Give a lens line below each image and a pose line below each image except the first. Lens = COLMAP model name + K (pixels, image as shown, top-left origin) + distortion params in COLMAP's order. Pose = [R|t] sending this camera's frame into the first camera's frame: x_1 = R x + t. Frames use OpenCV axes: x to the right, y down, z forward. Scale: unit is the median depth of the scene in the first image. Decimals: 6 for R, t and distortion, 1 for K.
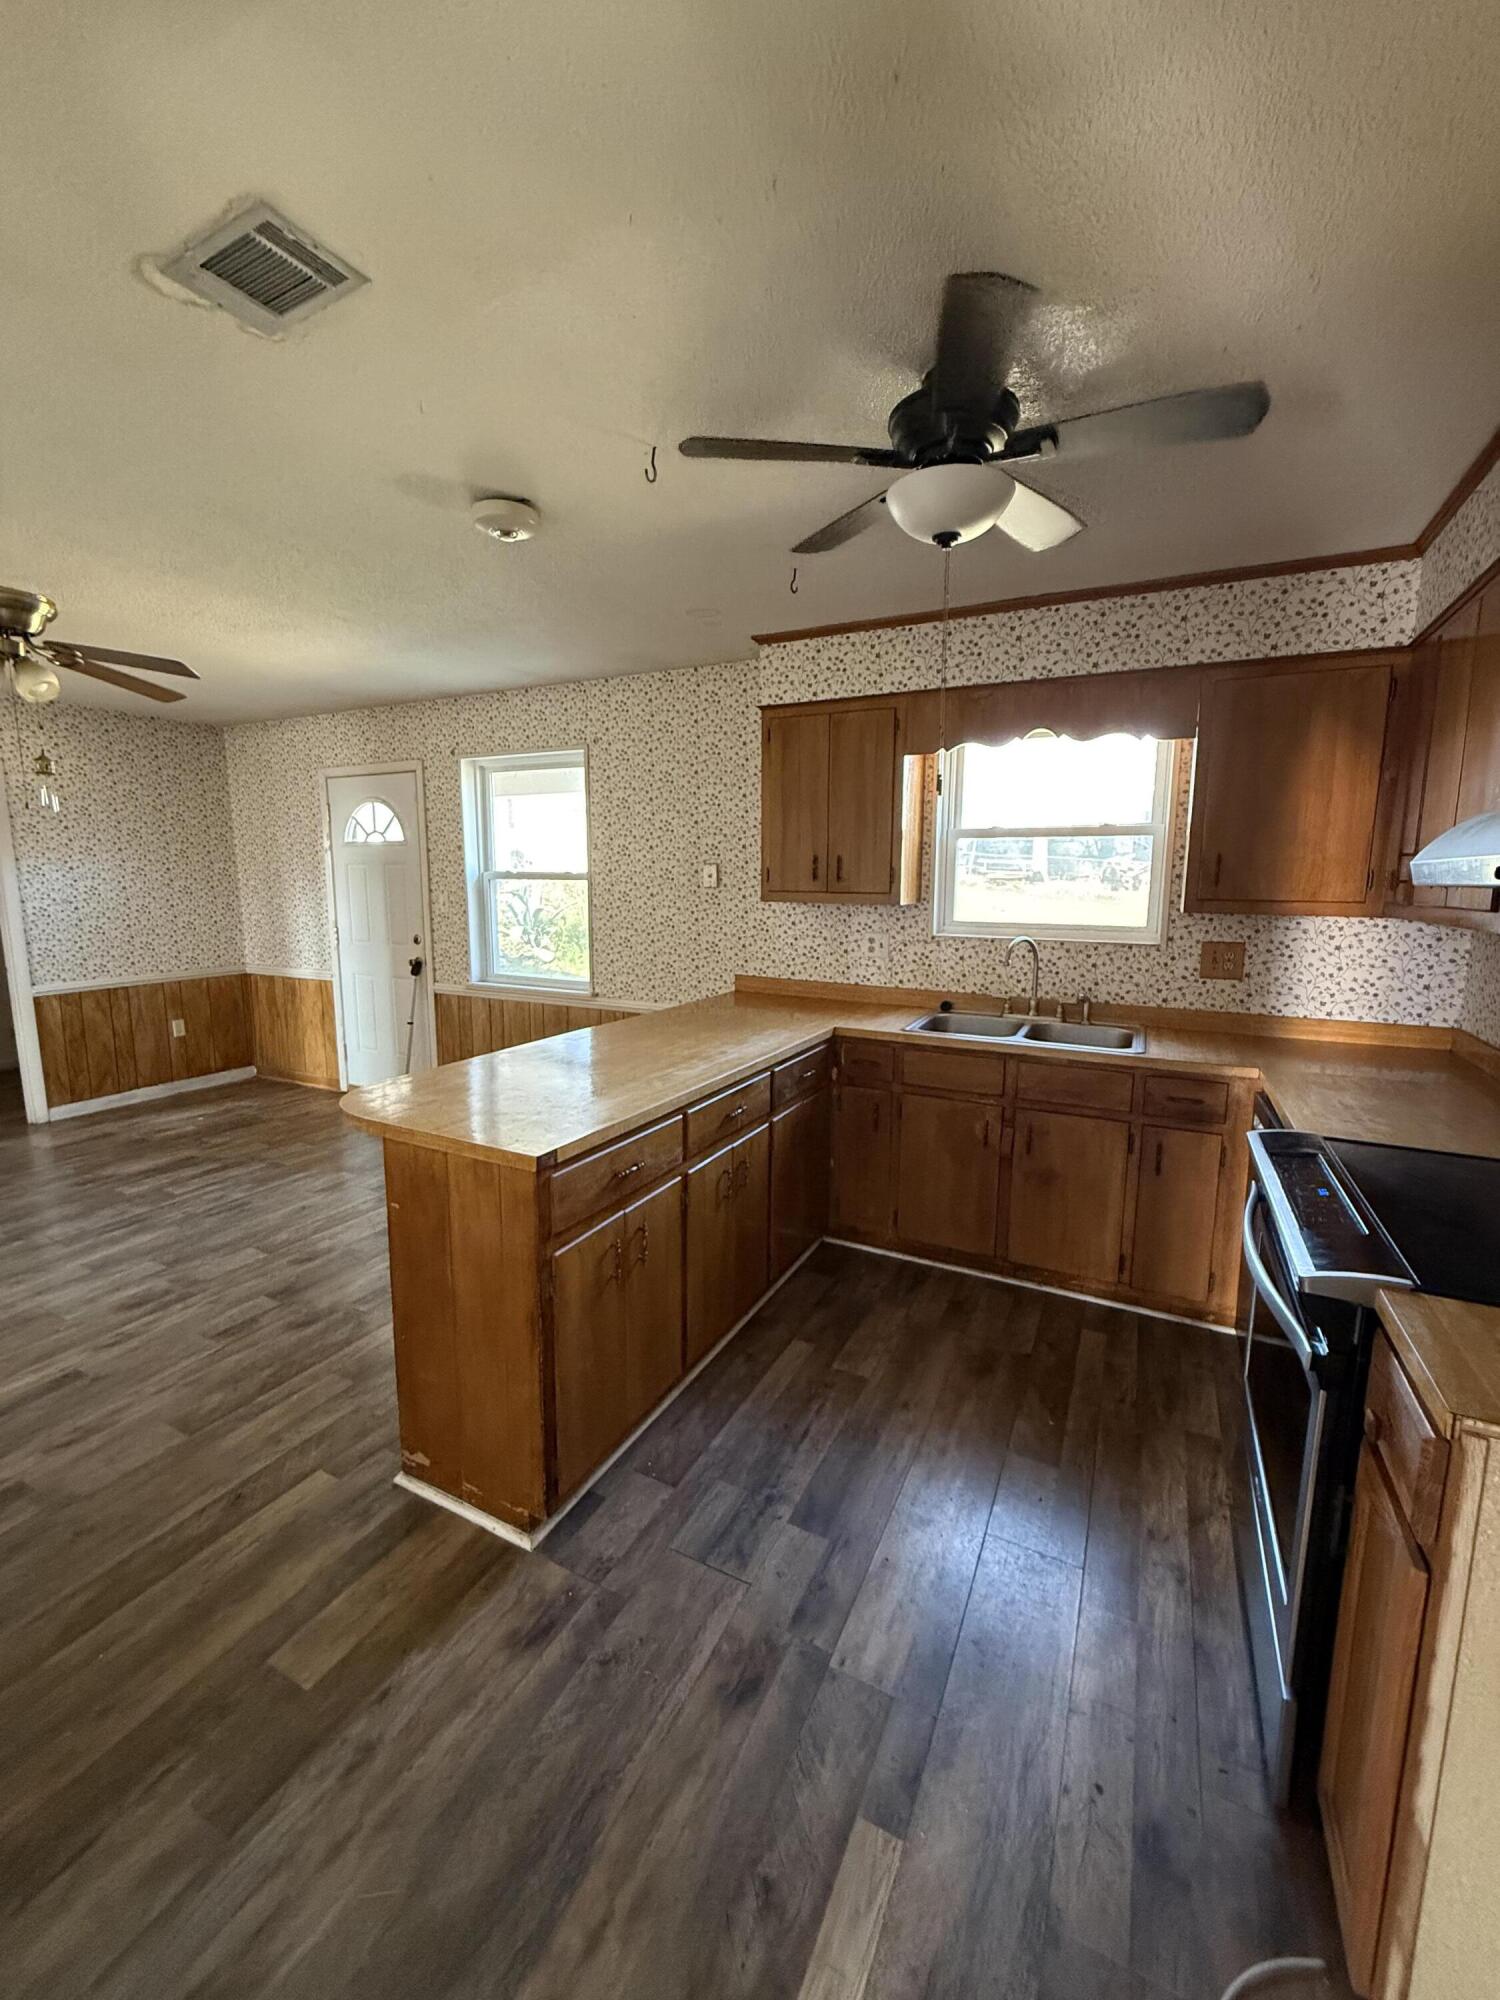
lens RADIAL K [[800.3, 0, 753.0], [0, 800.3, 992.7], [0, 0, 1]] dist [-0.000892, -0.000348]
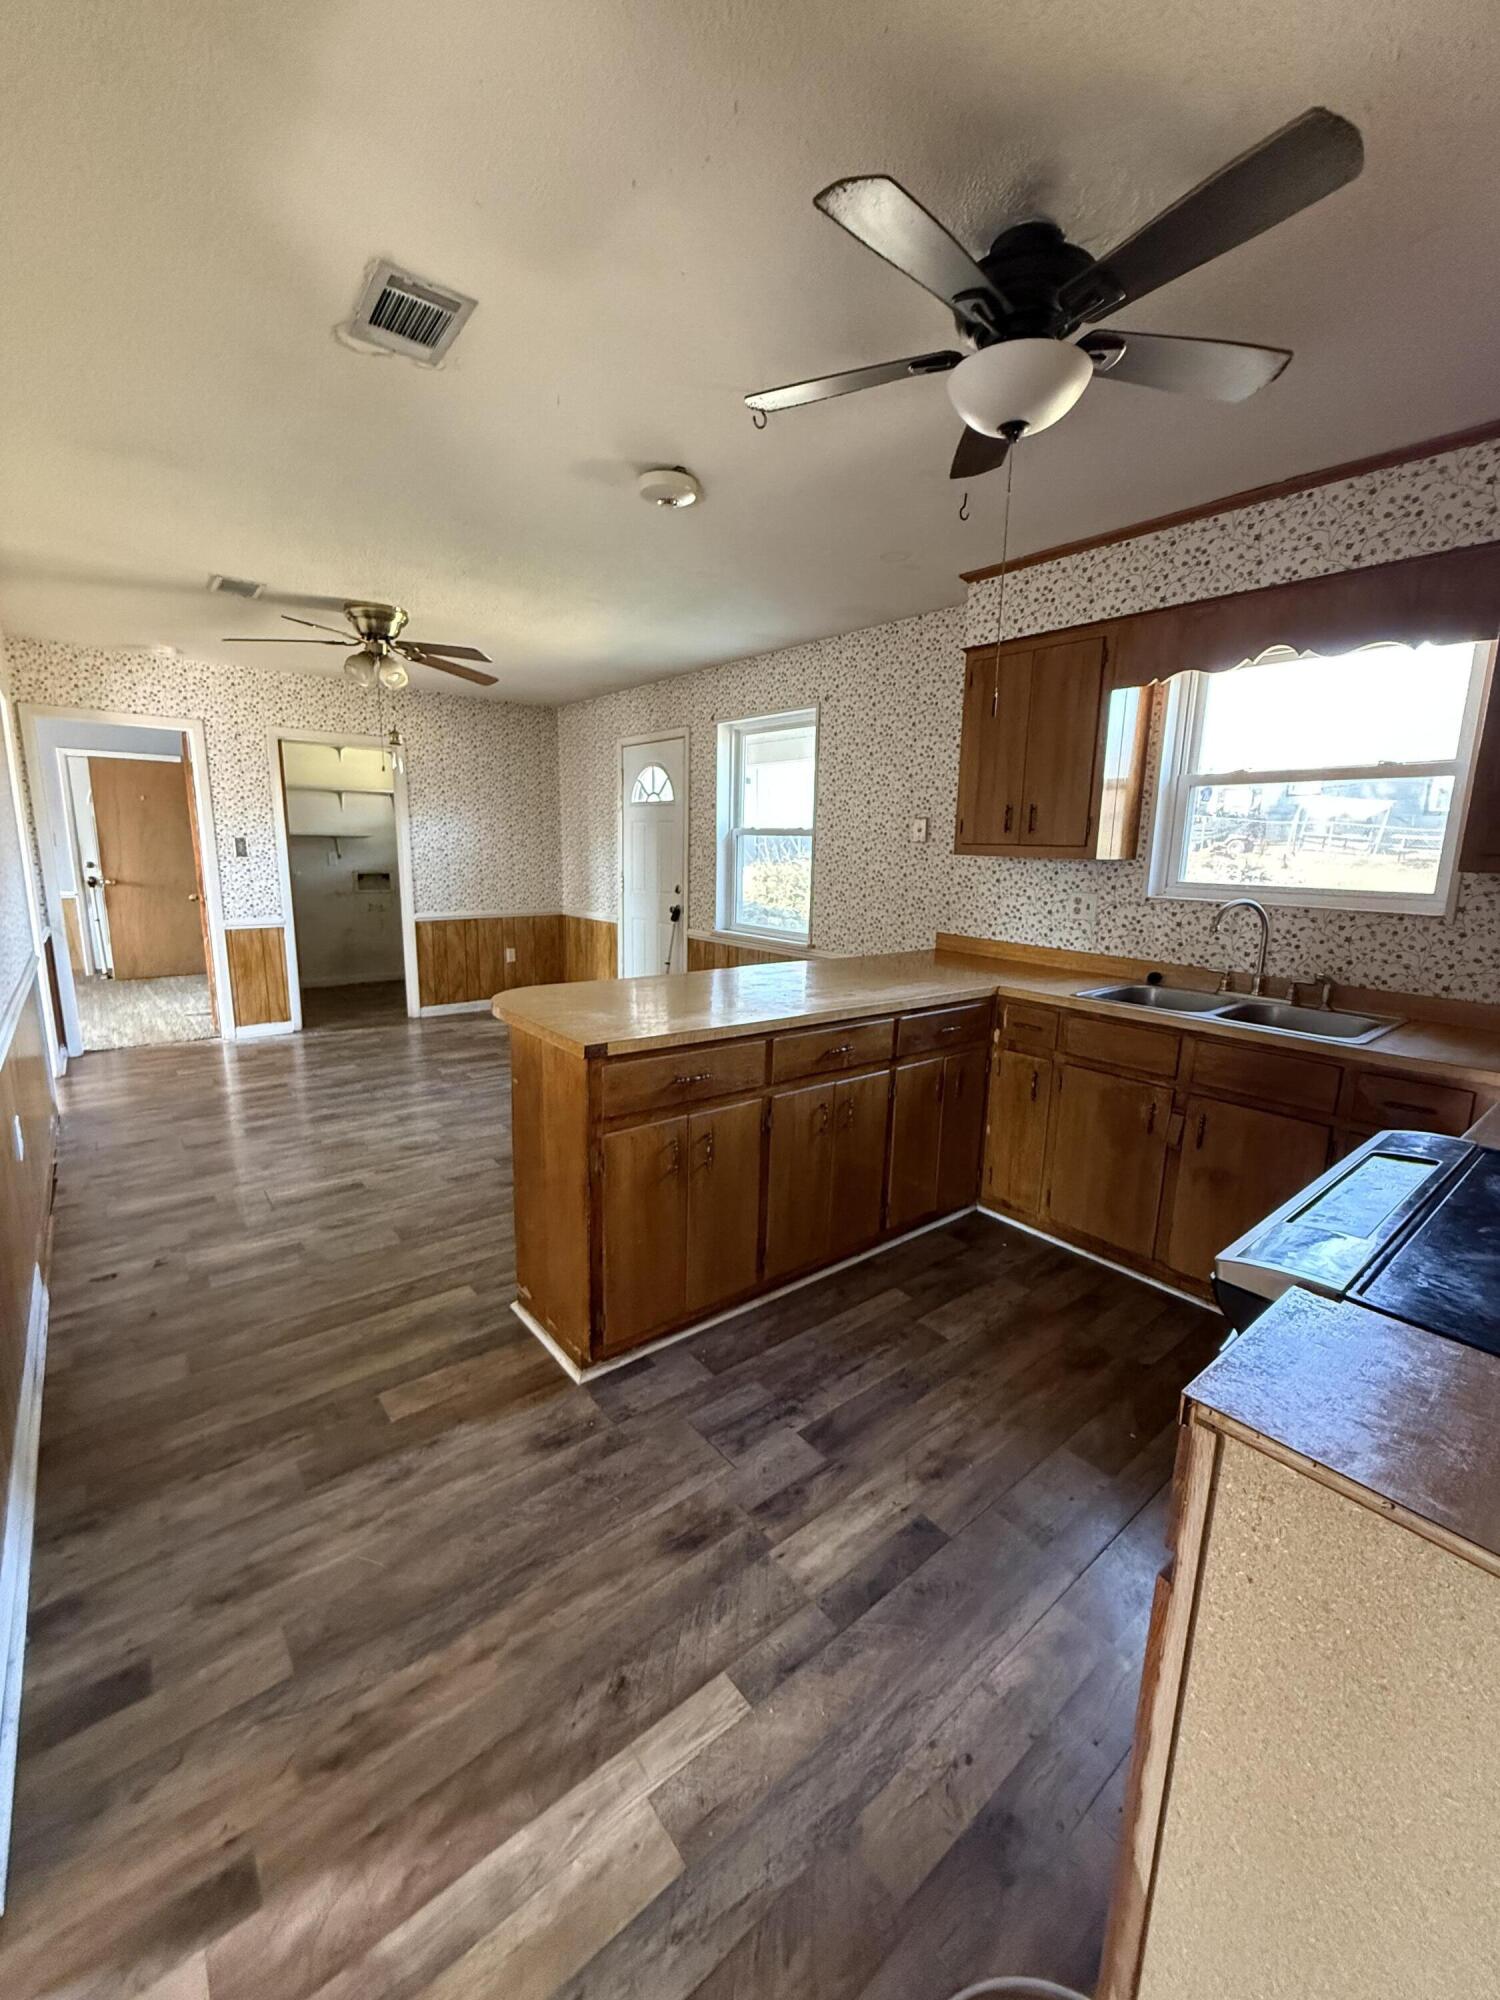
lens RADIAL K [[800.3, 0, 748.7], [0, 800.3, 993.3], [0, 0, 1]] dist [-0.000892, -0.000348]
pose [[0.913155, 0.088606, -0.397864, 0.221343], [-0.076060, 0.995984, 0.047241, 0.030825], [0.400452, -0.012877, 0.916227, 0.018468]]
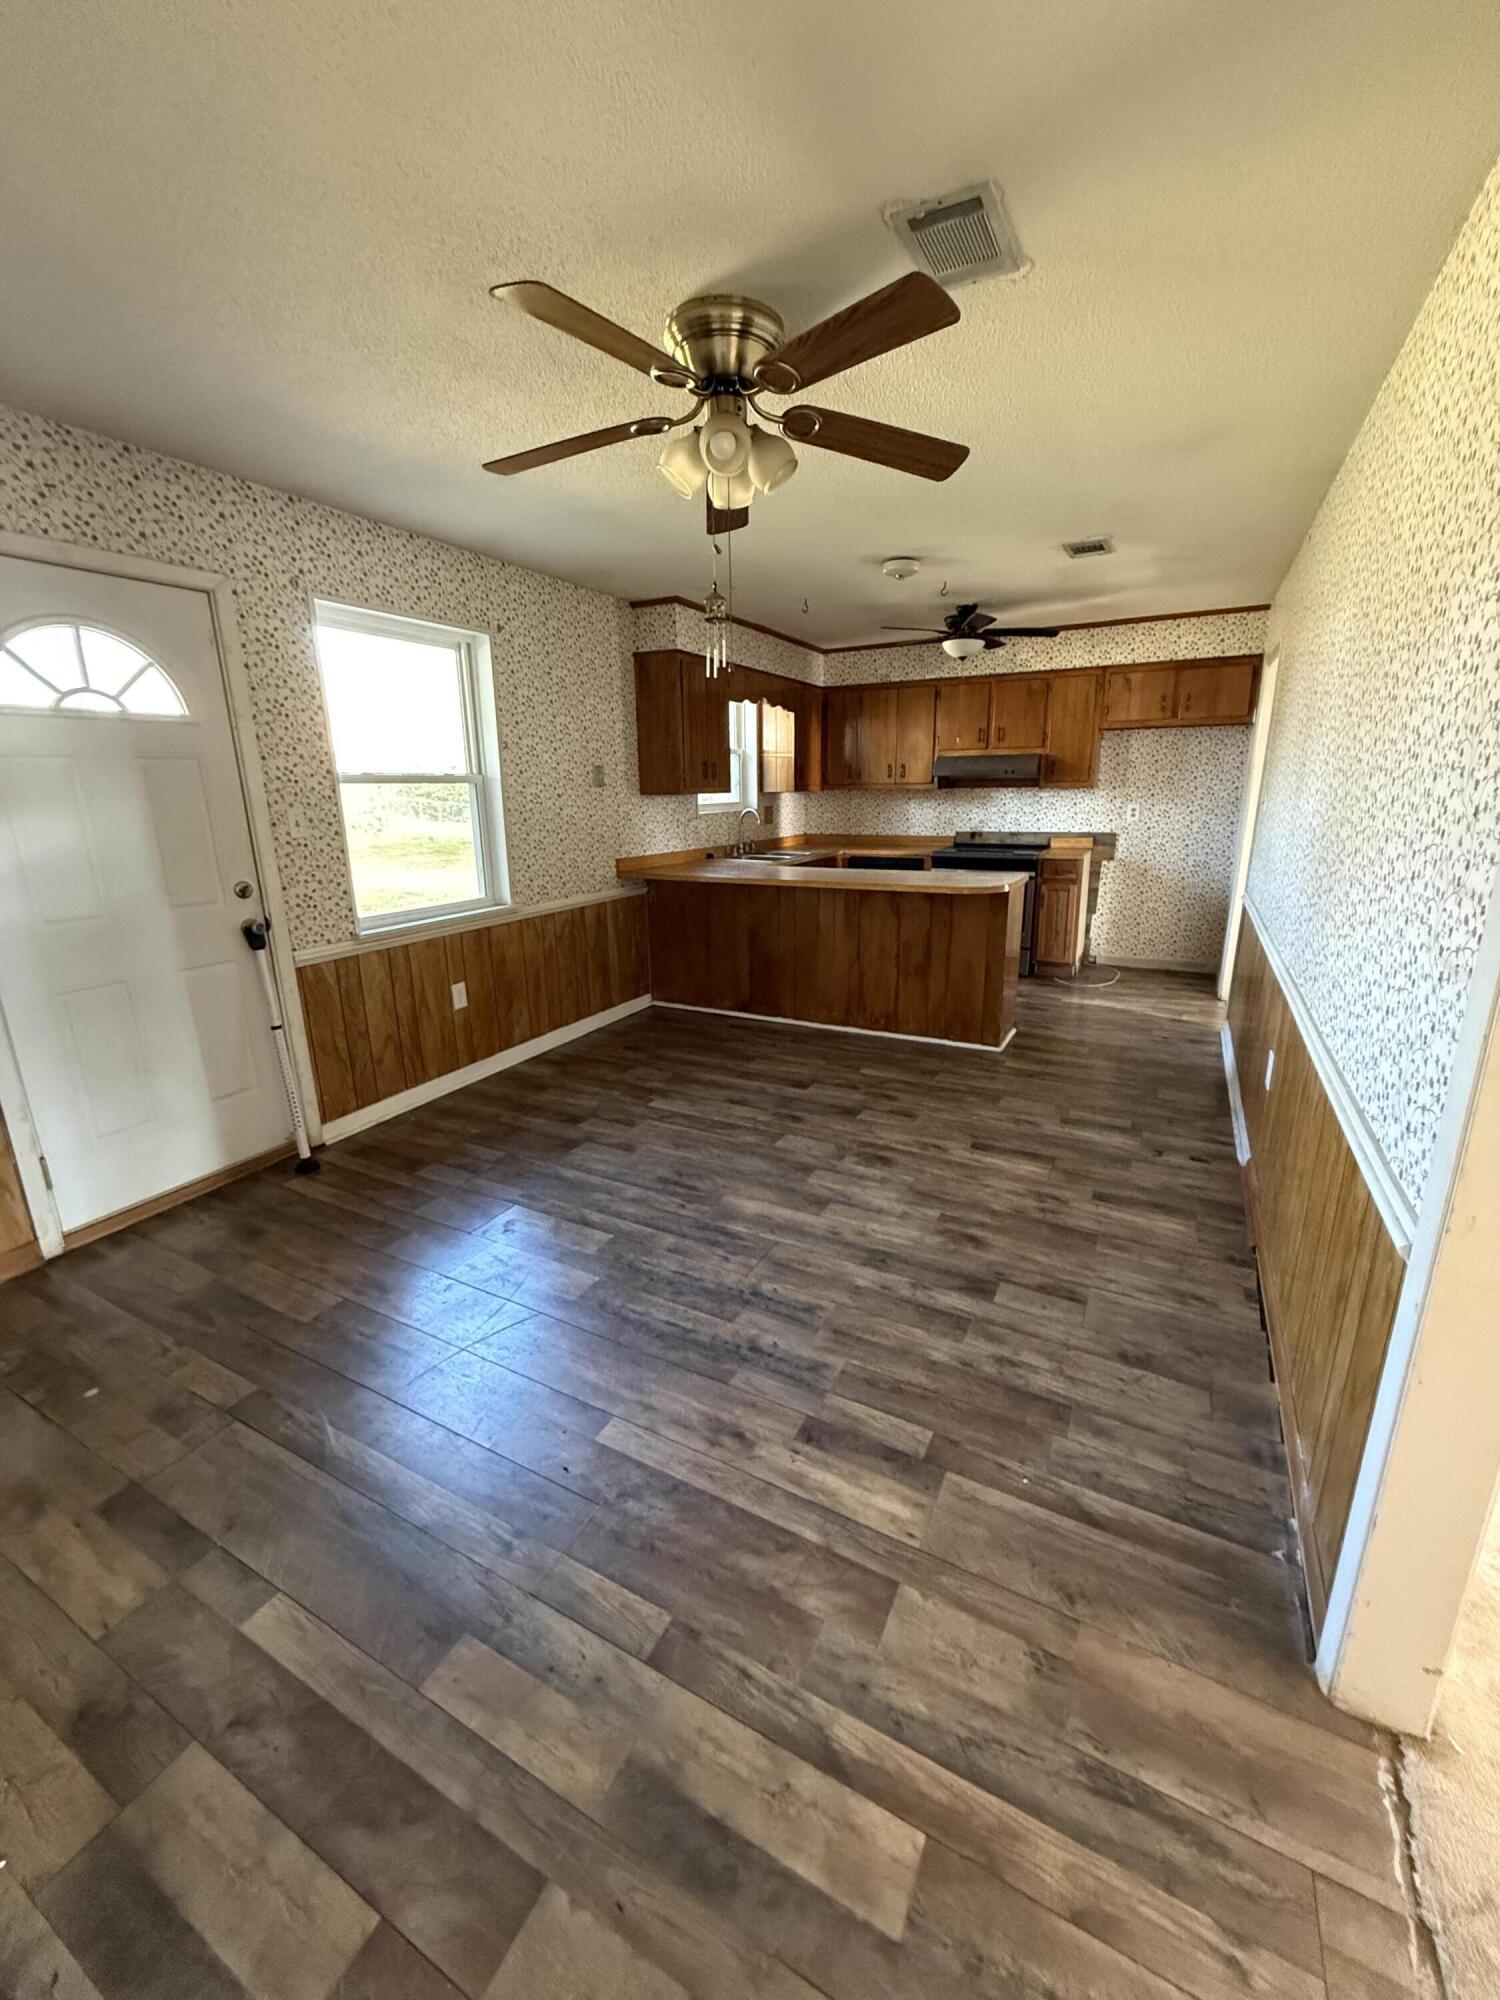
lens RADIAL K [[800.3, 0, 748.5], [0, 800.3, 1000.2], [0, 0, 1]] dist [-0.000892, -0.000348]
pose [[0.015872, -0.269400, 0.962898, -1.723643], [0.153104, 0.952317, 0.263916, -0.149766], [-0.988083, 0.143234, 0.056361, 1.036958]]
